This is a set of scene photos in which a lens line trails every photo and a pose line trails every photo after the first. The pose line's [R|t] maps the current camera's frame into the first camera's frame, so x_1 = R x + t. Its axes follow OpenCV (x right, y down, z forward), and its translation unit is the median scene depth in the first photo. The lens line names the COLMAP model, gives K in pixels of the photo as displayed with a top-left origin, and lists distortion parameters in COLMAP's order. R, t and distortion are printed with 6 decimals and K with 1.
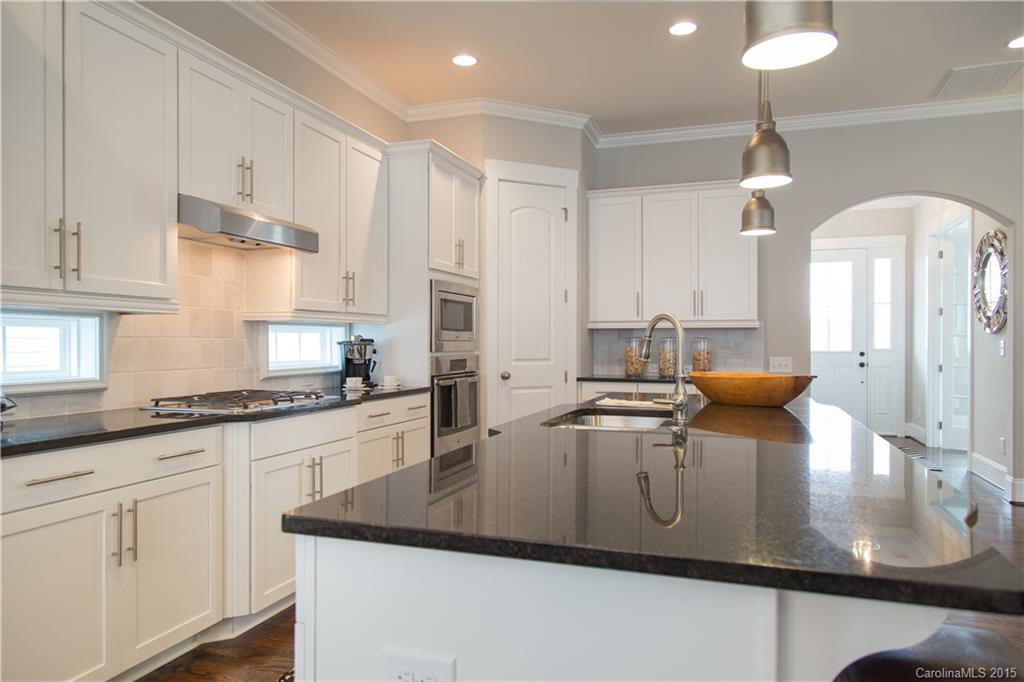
lens RADIAL K [[674.5, 0, 512.0], [0, 674.5, 341.0], [0, 0, 1]] dist [0.008097, 0.001003]
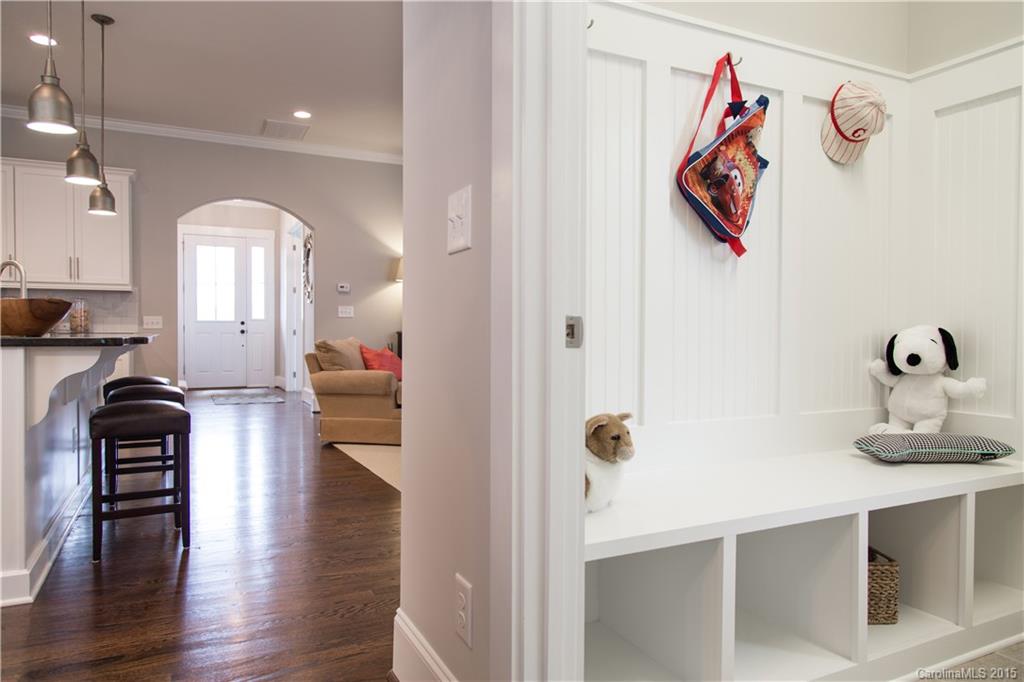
lens RADIAL K [[674.5, 0, 512.0], [0, 674.5, 341.0], [0, 0, 1]] dist [0.008097, 0.001003]
pose [[0.703417, -0.010253, 0.710703, -0.025046], [-0.003037, 0.999843, 0.017430, 0.049797], [-0.710771, -0.014419, 0.703276, -0.378329]]
